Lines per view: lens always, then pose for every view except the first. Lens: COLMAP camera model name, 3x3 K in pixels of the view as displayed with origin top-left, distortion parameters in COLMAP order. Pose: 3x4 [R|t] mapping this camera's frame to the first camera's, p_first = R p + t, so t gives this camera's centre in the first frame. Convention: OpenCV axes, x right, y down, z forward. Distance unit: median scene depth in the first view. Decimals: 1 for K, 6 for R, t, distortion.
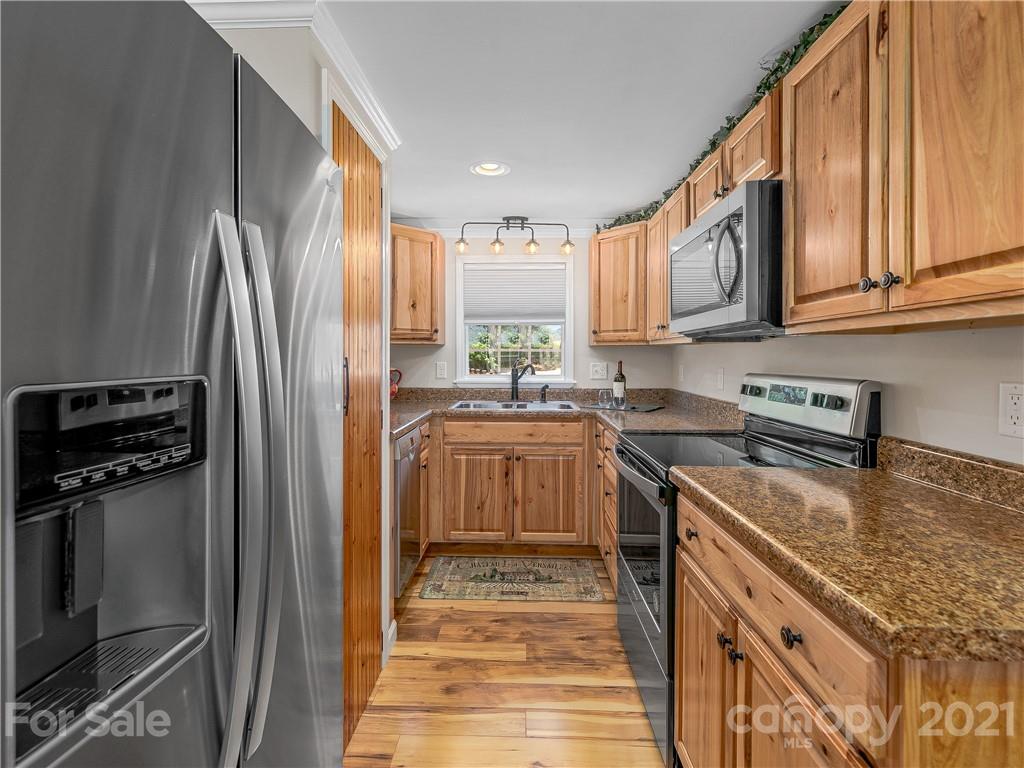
lens RADIAL K [[541.3, 0, 515.0], [0, 541.3, 380.1], [0, 0, 1]] dist [-0.001007, 0.001730]
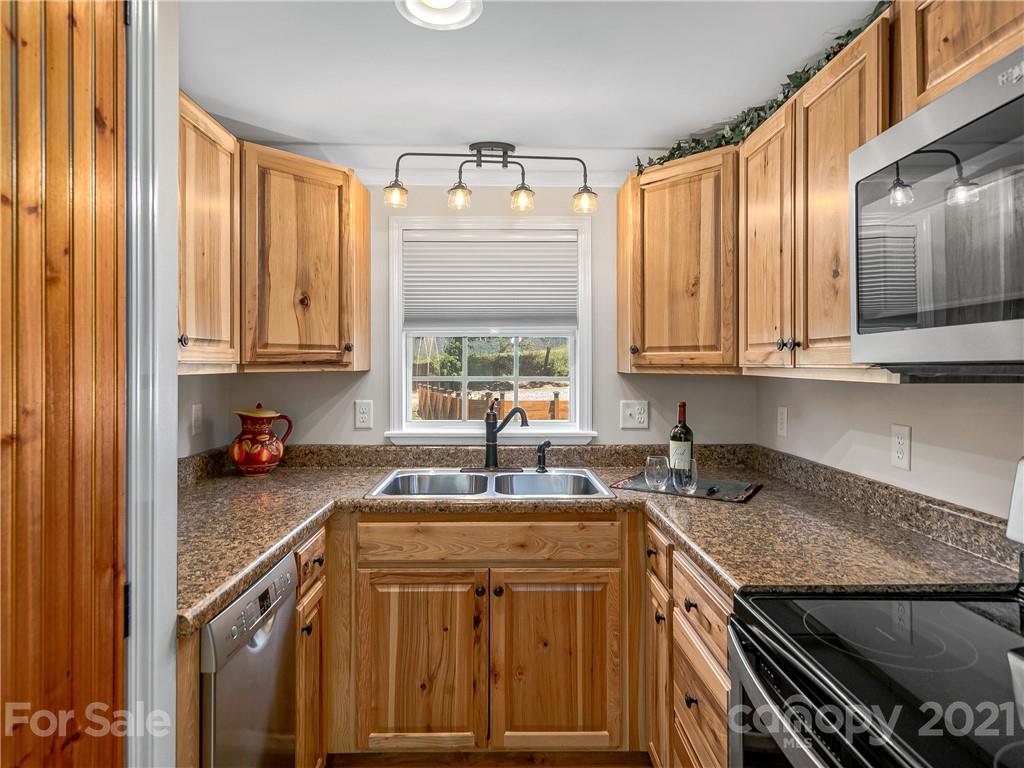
lens RADIAL K [[586.4, 0, 512.0], [0, 586.4, 384.0], [0, 0, 1]] dist [0.002667, 0.001075]
pose [[0.999308, -0.001711, 0.037166, -0.001930], [0.001953, 0.999977, -0.006483, -0.051975], [-0.037154, 0.006551, 0.999288, 0.416686]]
